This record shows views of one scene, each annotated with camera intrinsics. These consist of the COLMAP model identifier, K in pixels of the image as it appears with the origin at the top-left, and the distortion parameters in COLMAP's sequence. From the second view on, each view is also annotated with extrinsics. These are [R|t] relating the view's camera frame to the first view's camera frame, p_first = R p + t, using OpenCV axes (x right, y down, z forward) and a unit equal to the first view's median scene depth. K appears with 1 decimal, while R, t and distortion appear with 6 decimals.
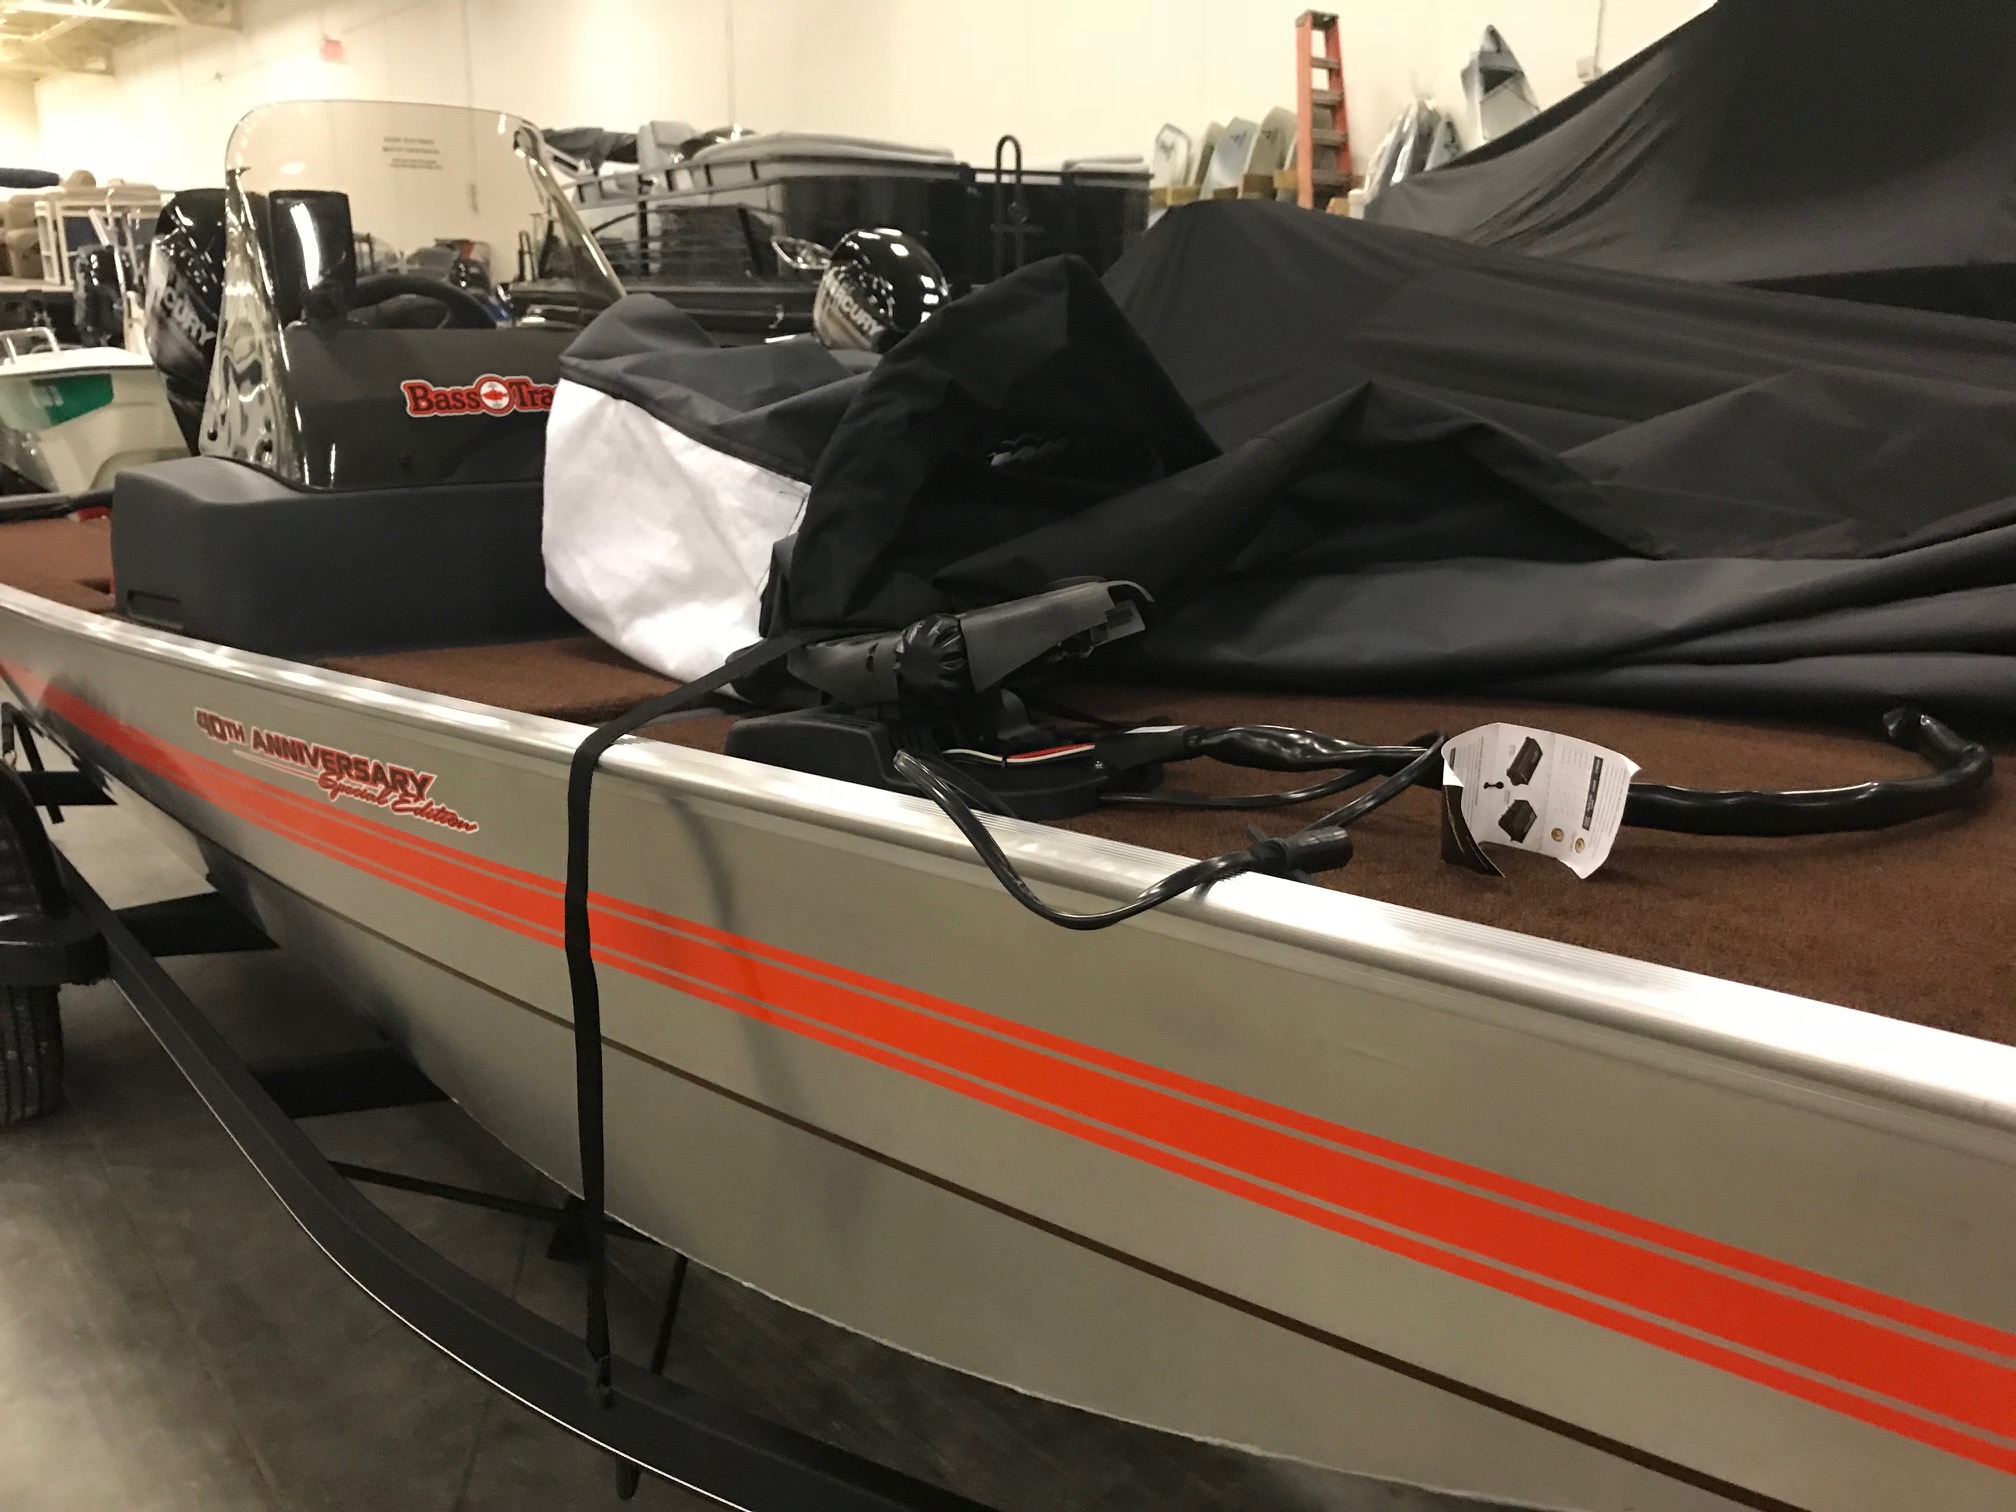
lens RADIAL K [[1693.6, 0, 1008.0], [0, 1693.6, 756.0], [0, 0, 1]] dist [0.009449, -0.005737]
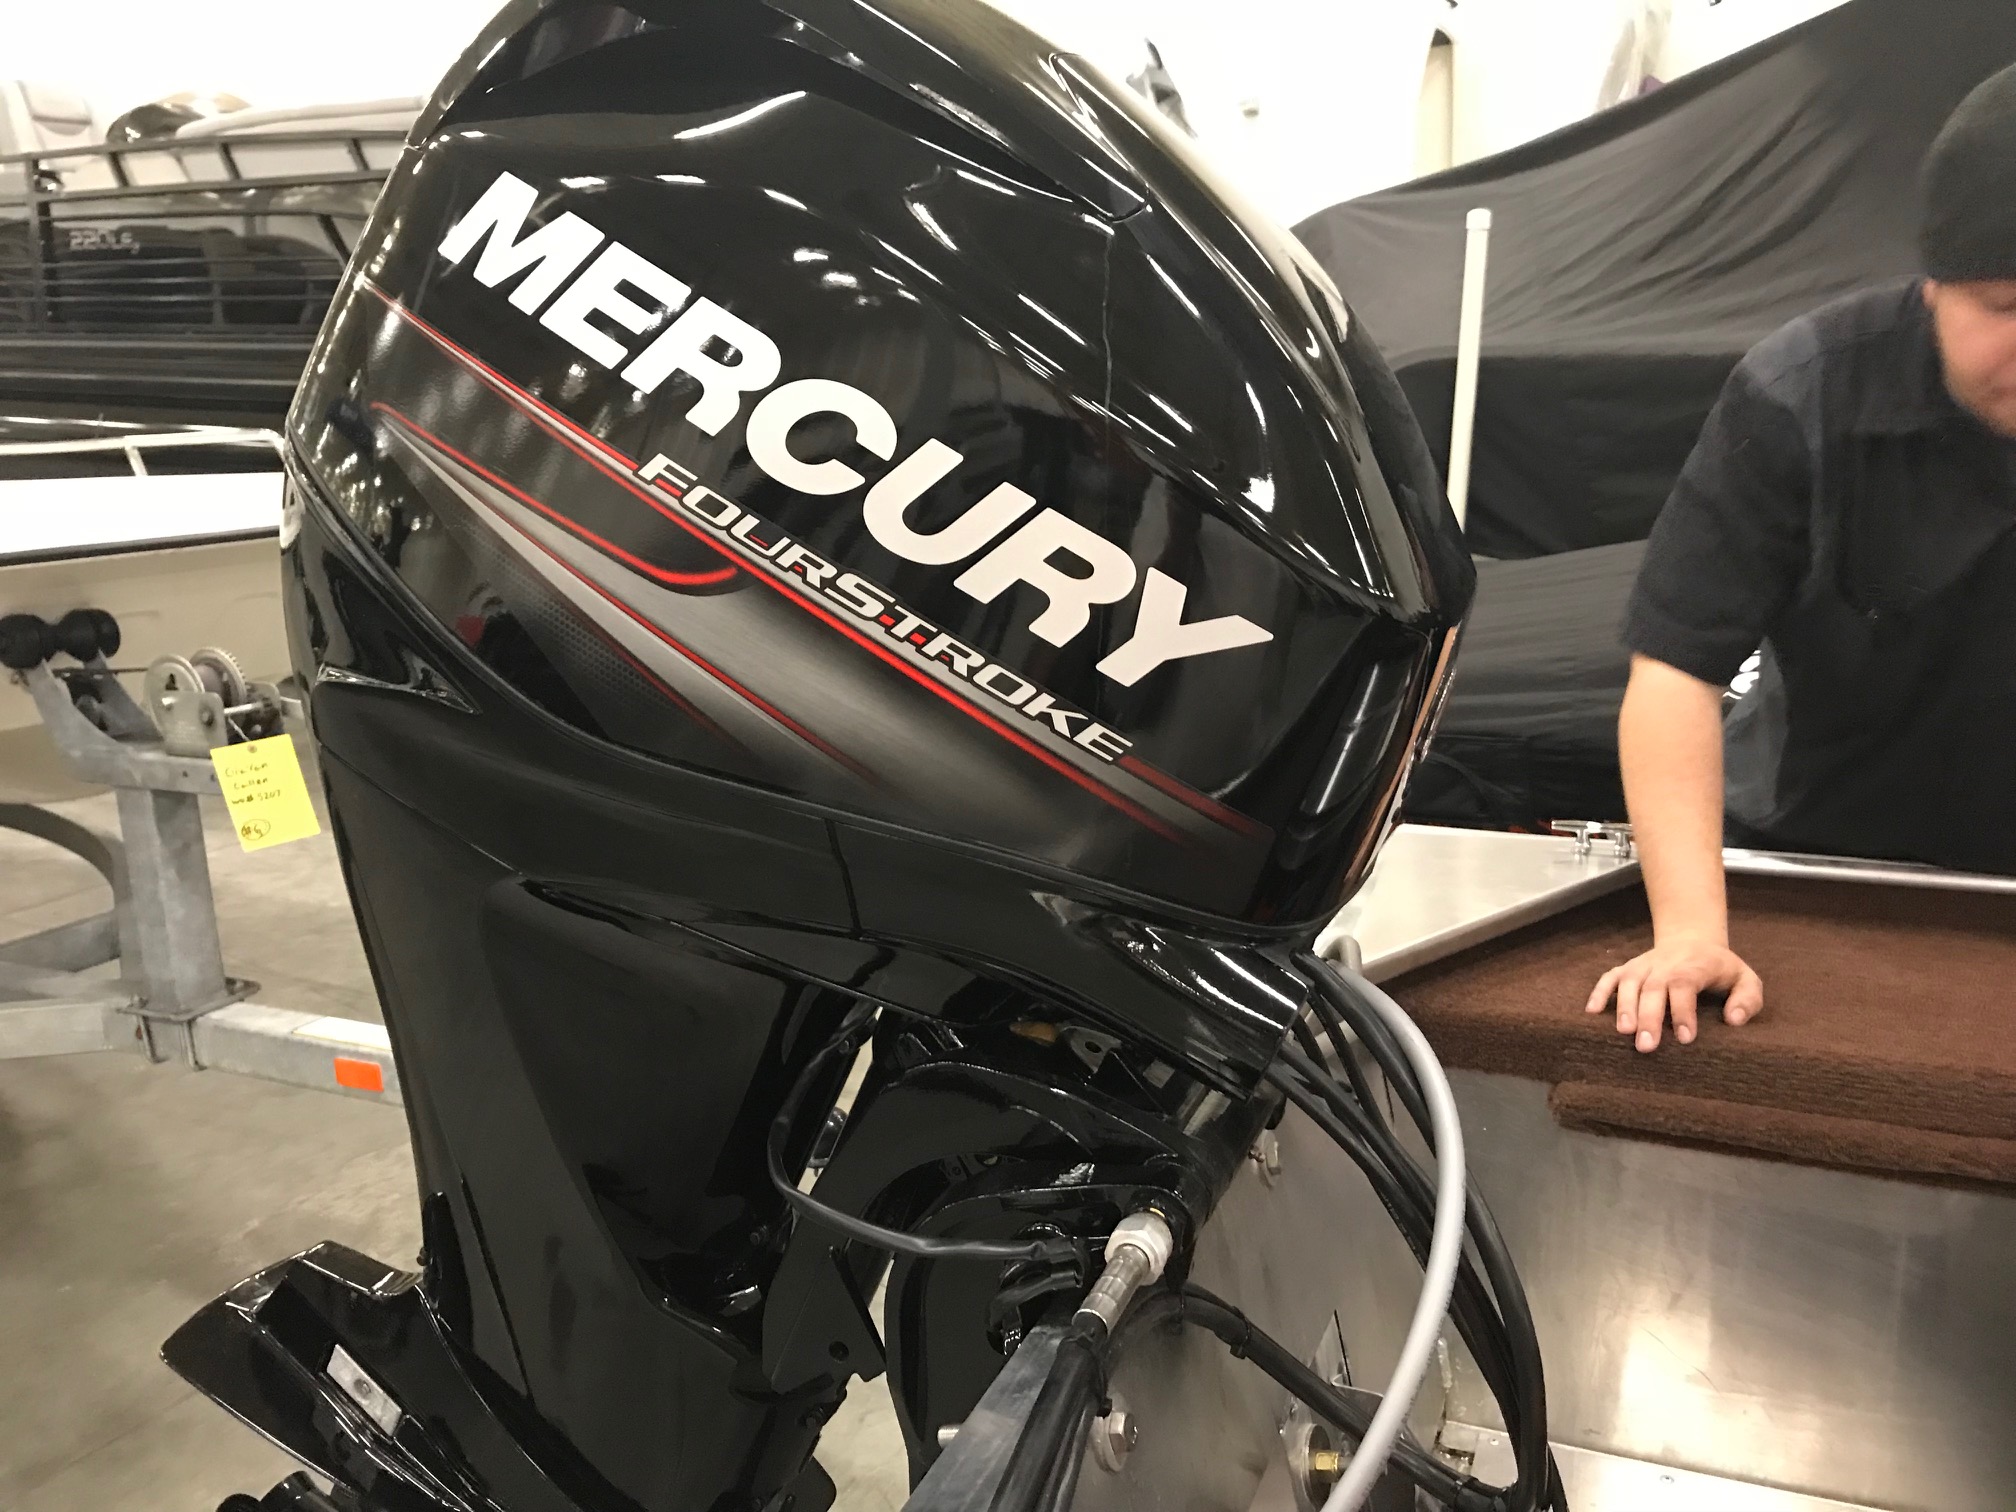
lens RADIAL K [[1693.6, 0, 1008.0], [0, 1693.6, 756.0], [0, 0, 1]] dist [0.009449, -0.005737]
pose [[0.885967, -0.109609, 0.450610, -0.215808], [0.122259, 0.992498, 0.001040, -0.089330], [-0.447343, 0.054169, 0.892720, 0.317696]]
